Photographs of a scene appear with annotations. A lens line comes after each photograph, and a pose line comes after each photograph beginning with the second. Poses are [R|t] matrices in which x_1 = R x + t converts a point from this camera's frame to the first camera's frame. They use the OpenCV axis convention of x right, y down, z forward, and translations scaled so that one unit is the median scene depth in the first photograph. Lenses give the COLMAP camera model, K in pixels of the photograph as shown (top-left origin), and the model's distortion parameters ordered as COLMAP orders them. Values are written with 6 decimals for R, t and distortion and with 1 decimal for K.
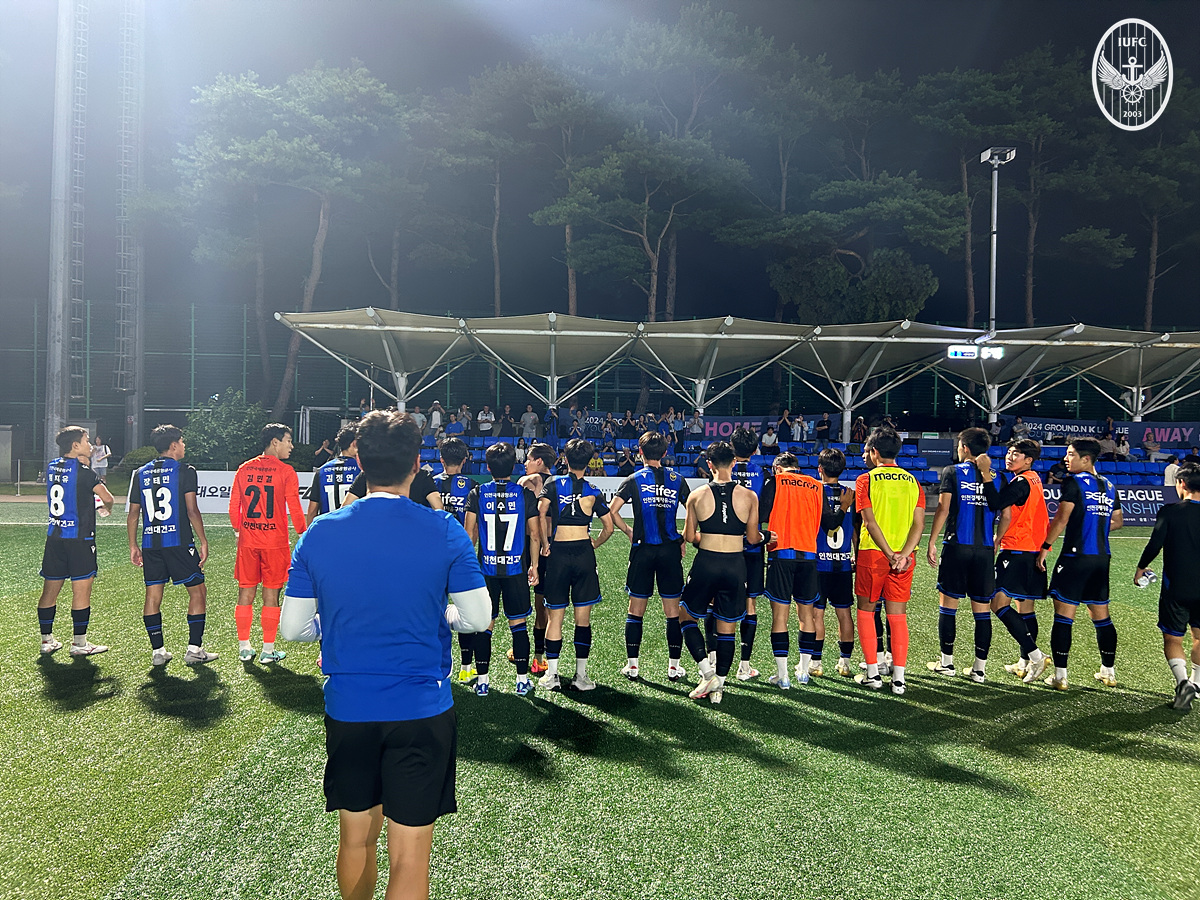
lens RADIAL K [[881.6, 0, 595.5], [0, 881.6, 452.8], [0, 0, 1]] dist [0.084040, -0.151732]
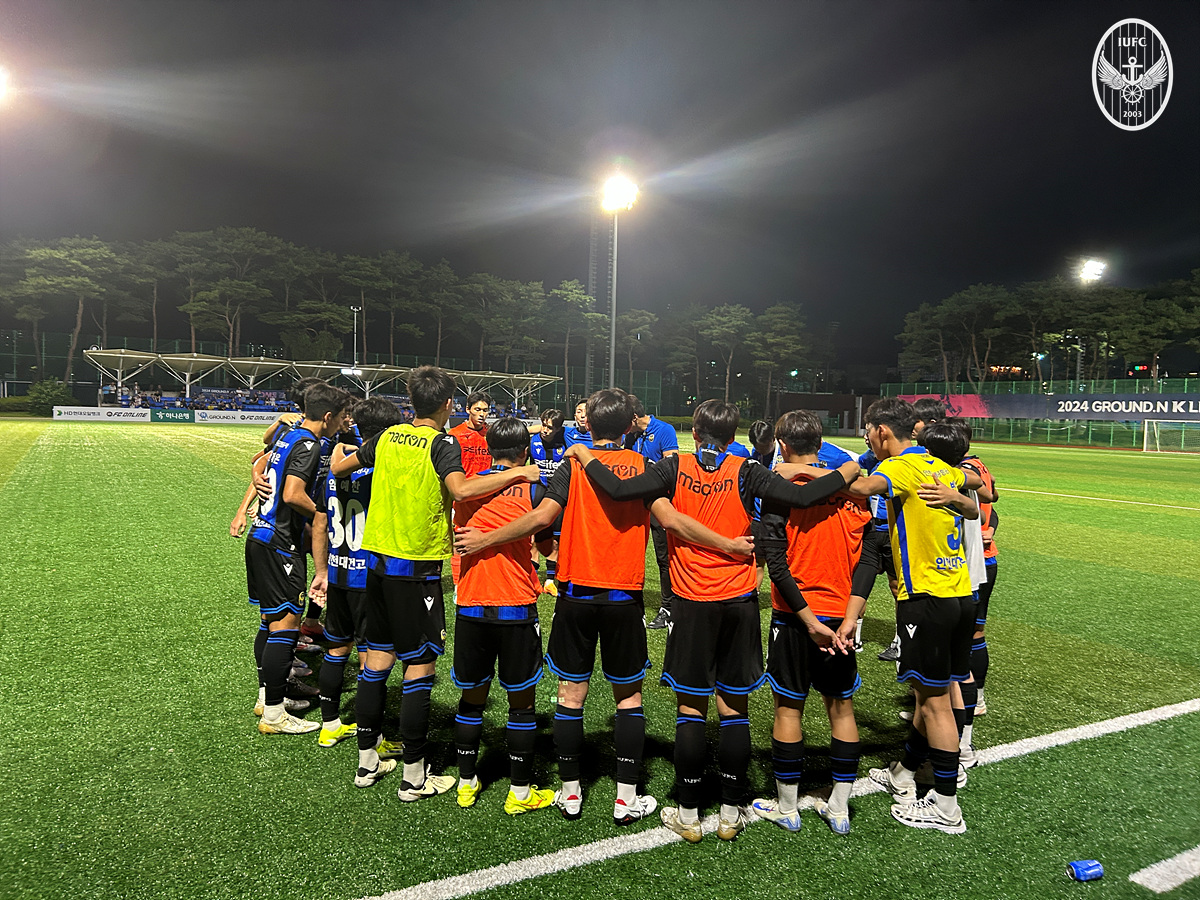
lens RADIAL K [[881.6, 0, 595.5], [0, 881.6, 452.8], [0, 0, 1]] dist [0.084040, -0.151732]
pose [[0.895361, 0.001370, 0.445340, -0.136655], [-0.008897, 0.999851, 0.014810, 0.092739], [-0.445253, -0.017222, 0.895239, -1.807716]]
